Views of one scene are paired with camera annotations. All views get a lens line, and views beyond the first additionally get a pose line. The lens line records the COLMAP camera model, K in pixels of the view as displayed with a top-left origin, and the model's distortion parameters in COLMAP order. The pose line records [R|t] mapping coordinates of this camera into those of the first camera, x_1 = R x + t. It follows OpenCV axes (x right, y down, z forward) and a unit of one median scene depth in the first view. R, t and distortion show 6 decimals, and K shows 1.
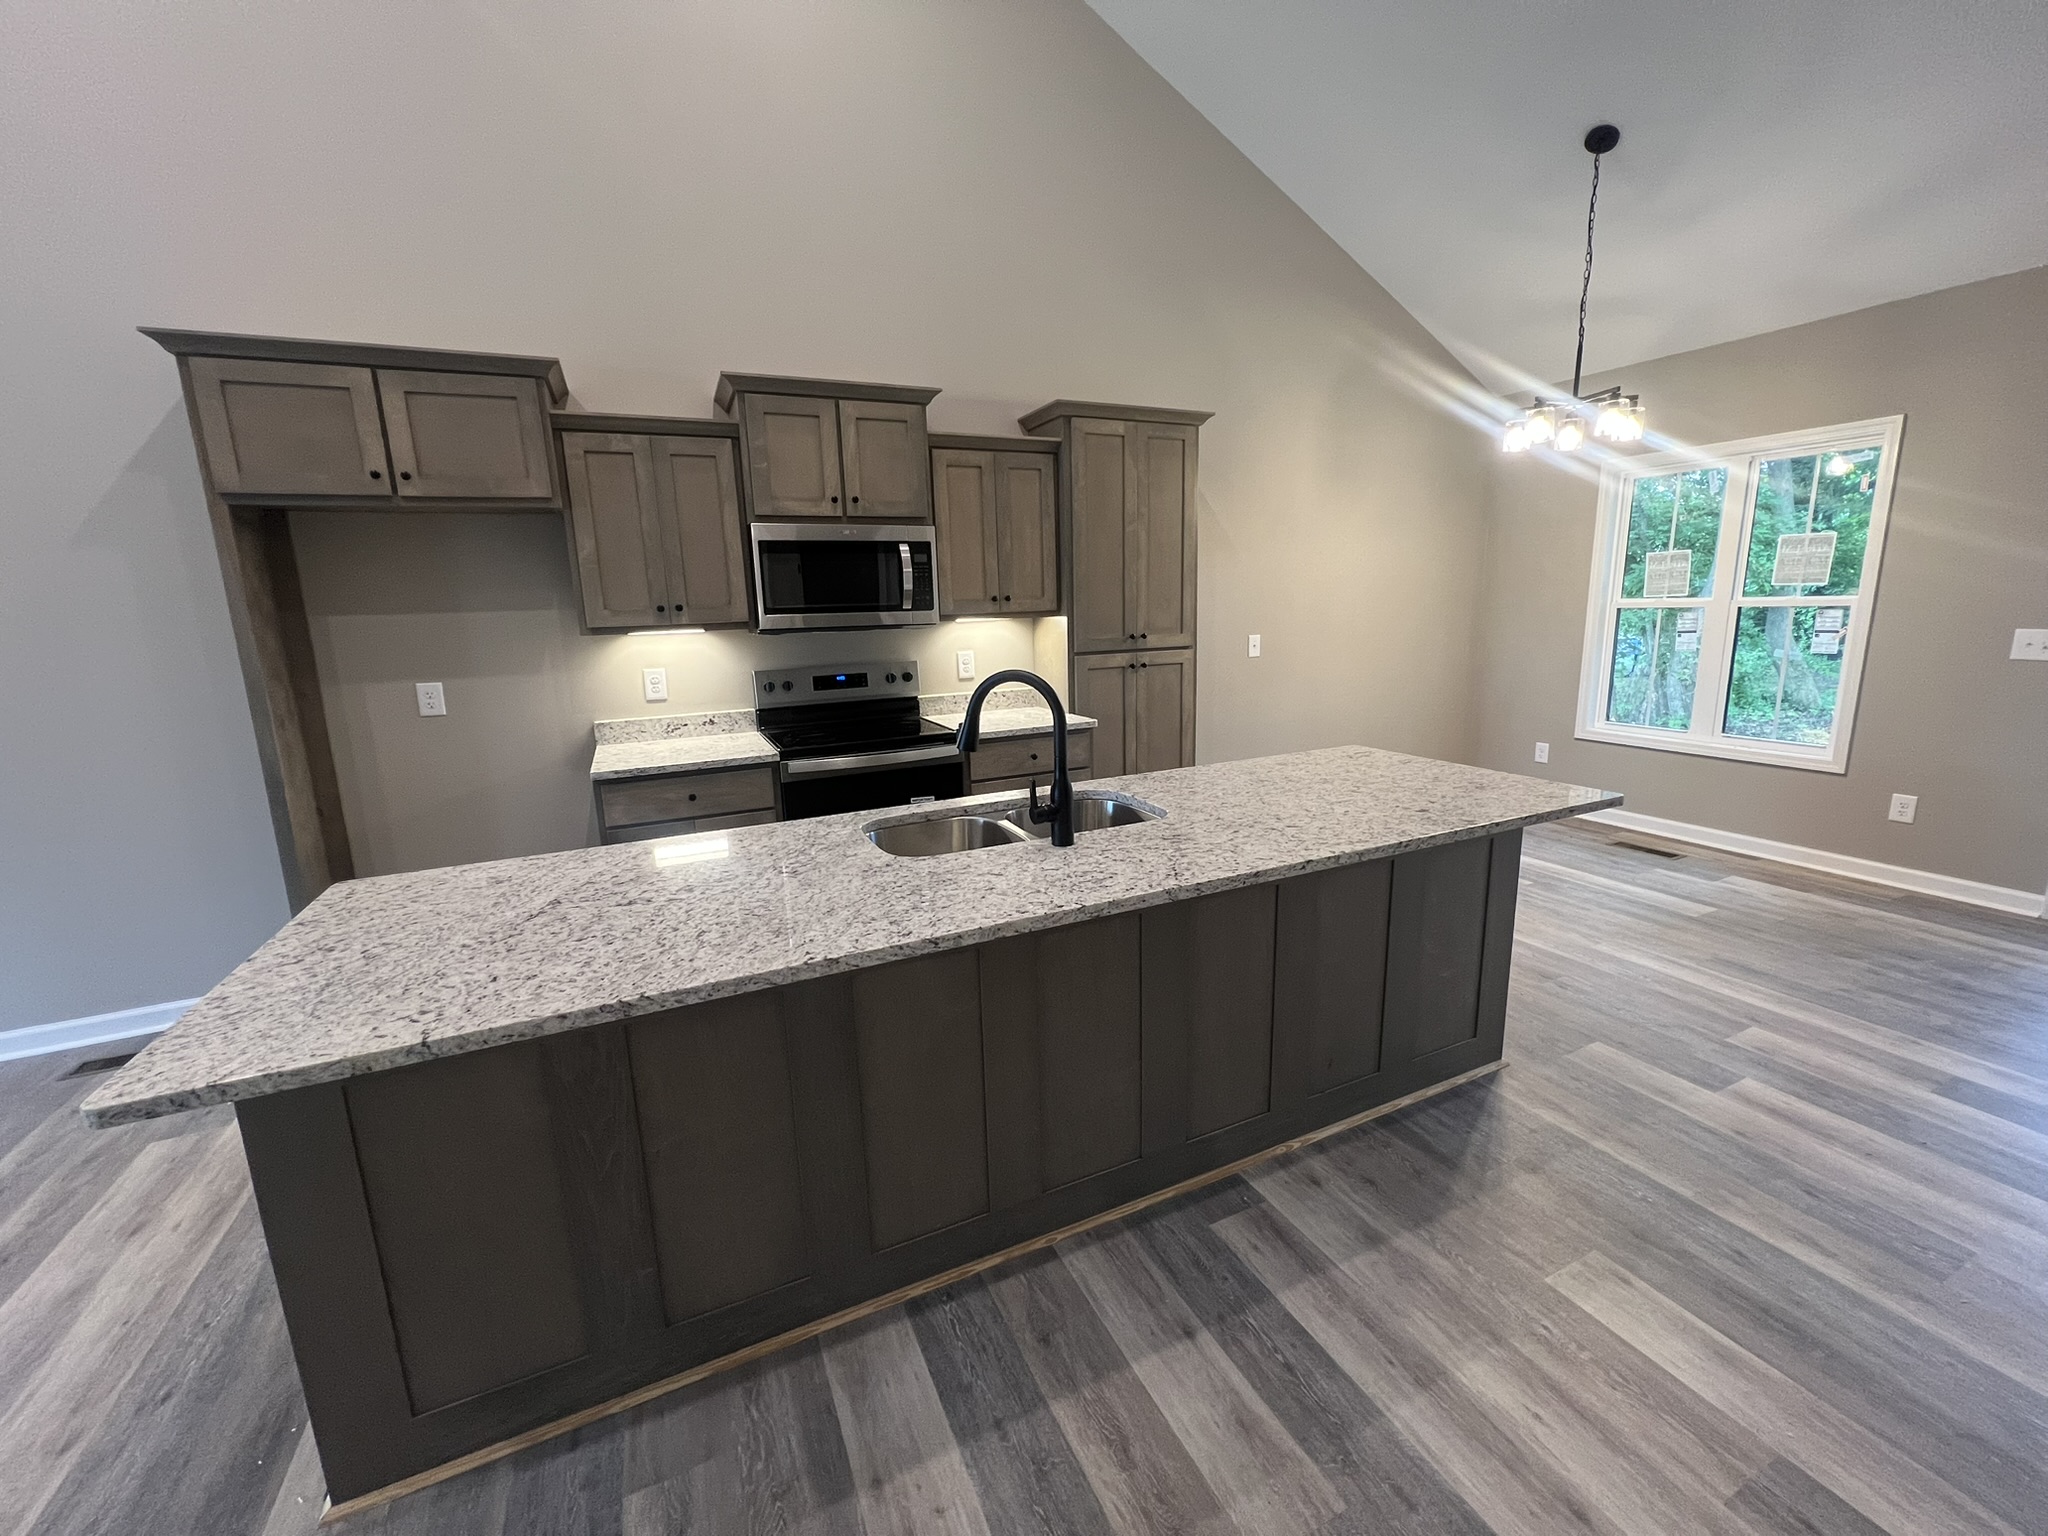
lens RADIAL K [[820.0, 0, 1025.5], [0, 820.0, 761.3], [0, 0, 1]] dist [-0.003106, 0.001088]
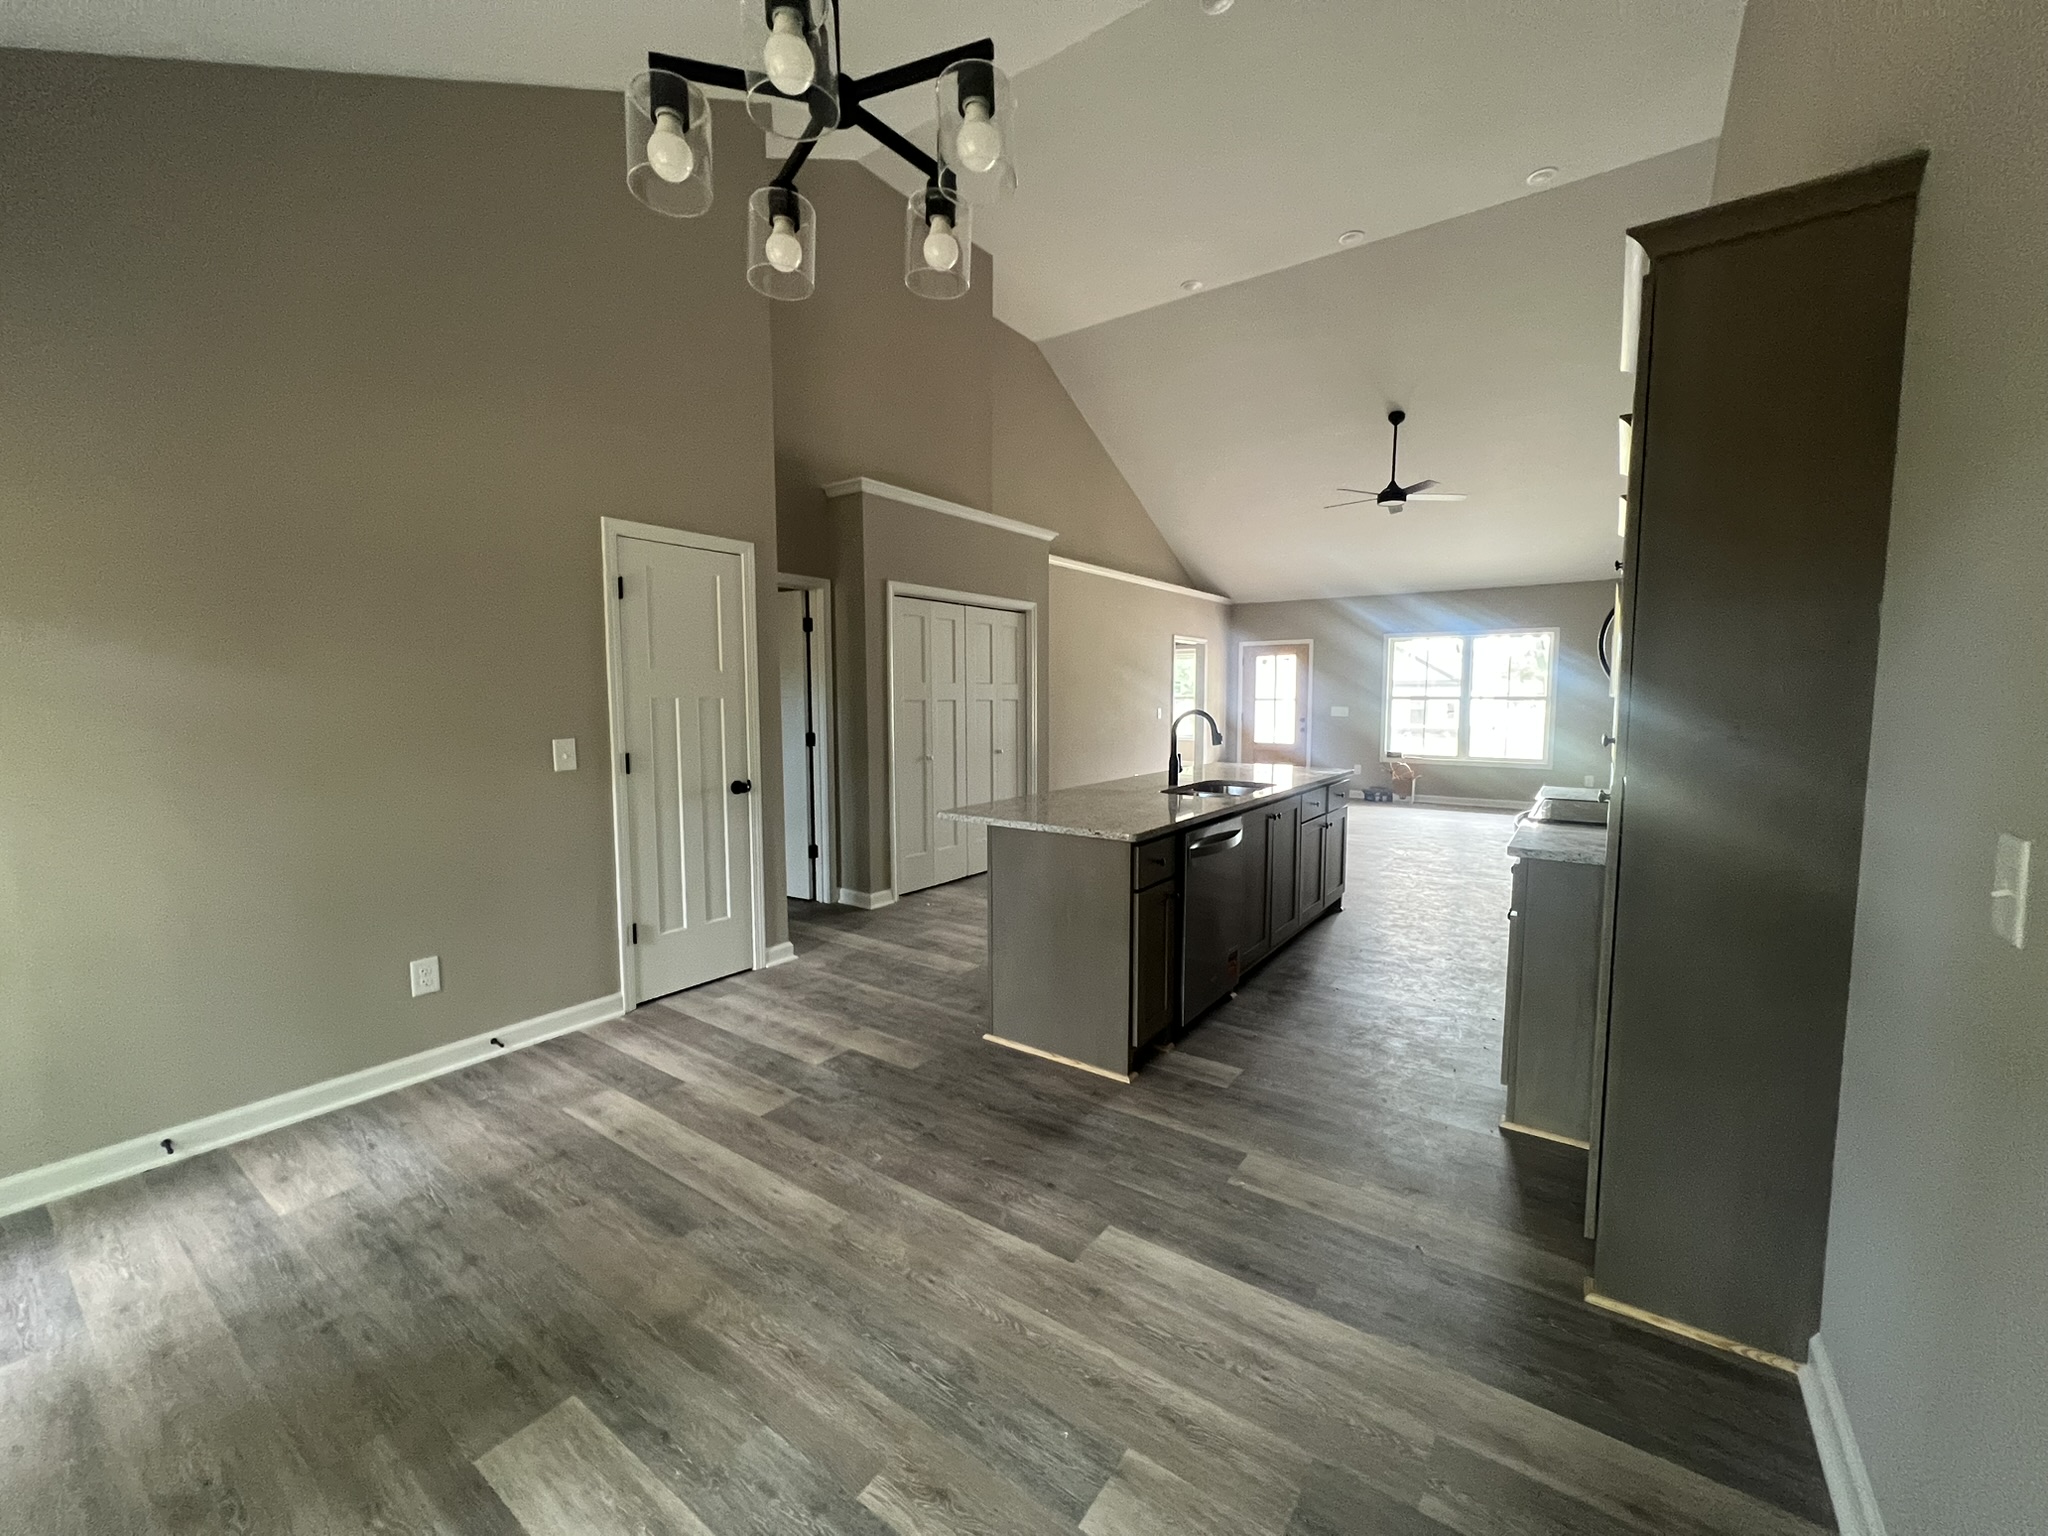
lens RADIAL K [[820.0, 0, 1018.8], [0, 820.0, 756.7], [0, 0, 1]] dist [-0.003106, 0.001088]
pose [[-0.872728, 0.068648, -0.483357, 0.901545], [-0.066575, 0.964082, 0.257127, -0.316023], [0.483647, 0.256581, -0.836810, 1.583895]]
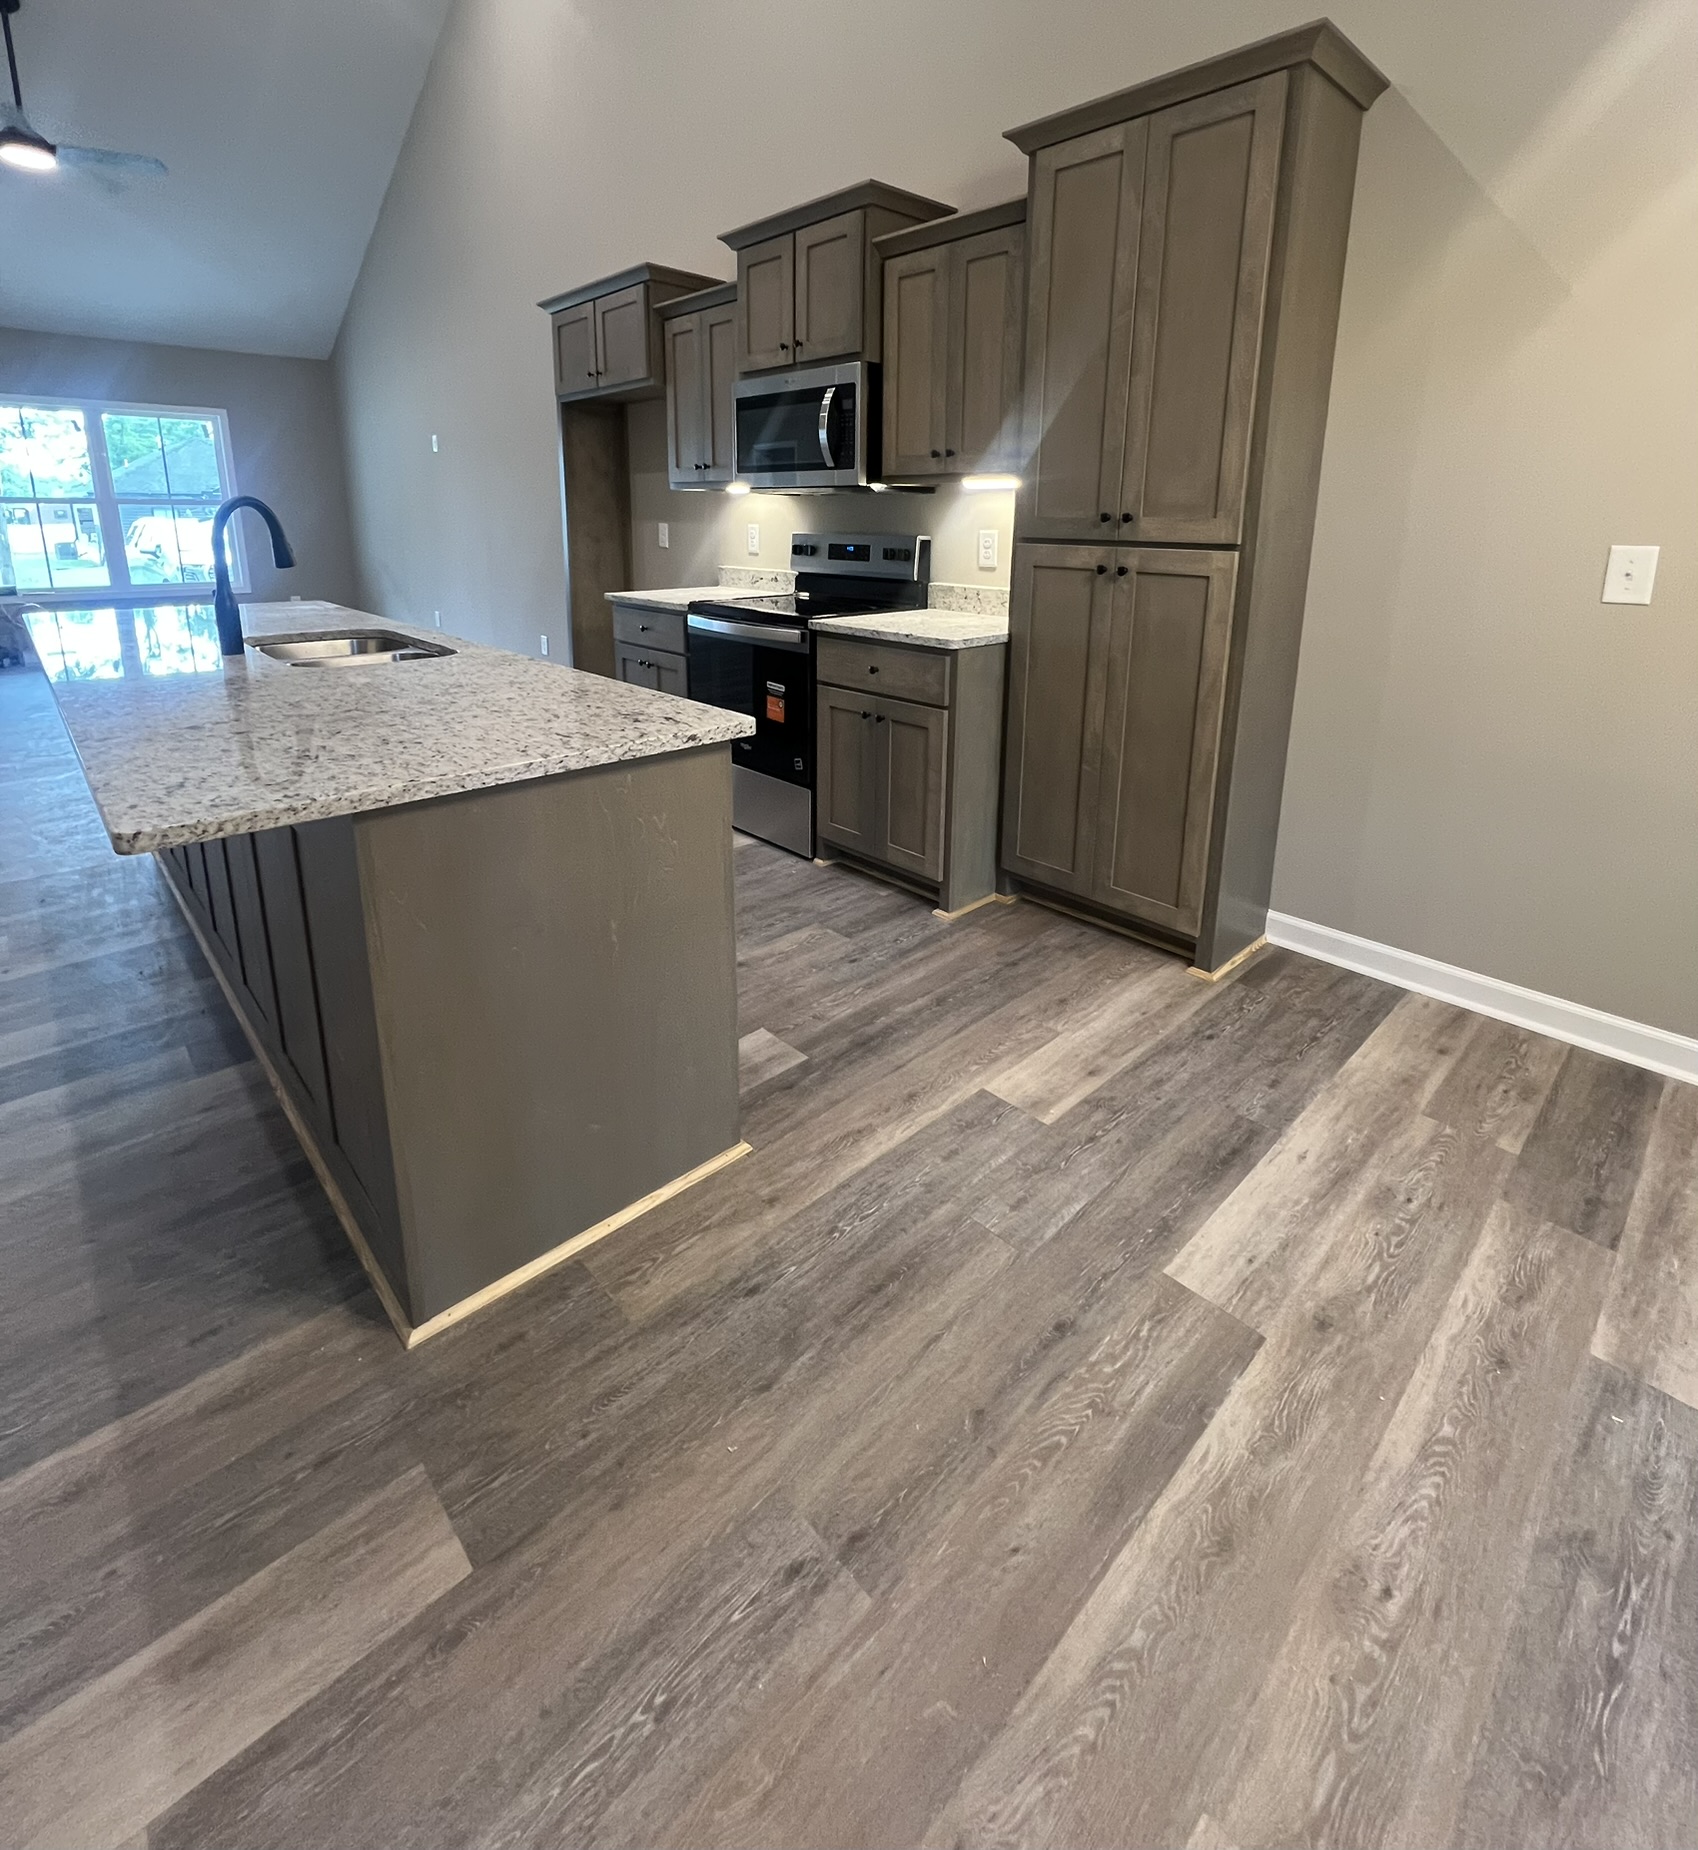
lens RADIAL K [[904.3, 0, 851.0], [0, 904.3, 718.4], [0, 0, 1]] dist [-0.005775, 0.001778]
pose [[0.315601, 0.241608, -0.917617, 0.861236], [-0.200083, 0.962243, 0.184542, -0.124200], [0.927557, 0.125358, 0.352027, 0.797693]]
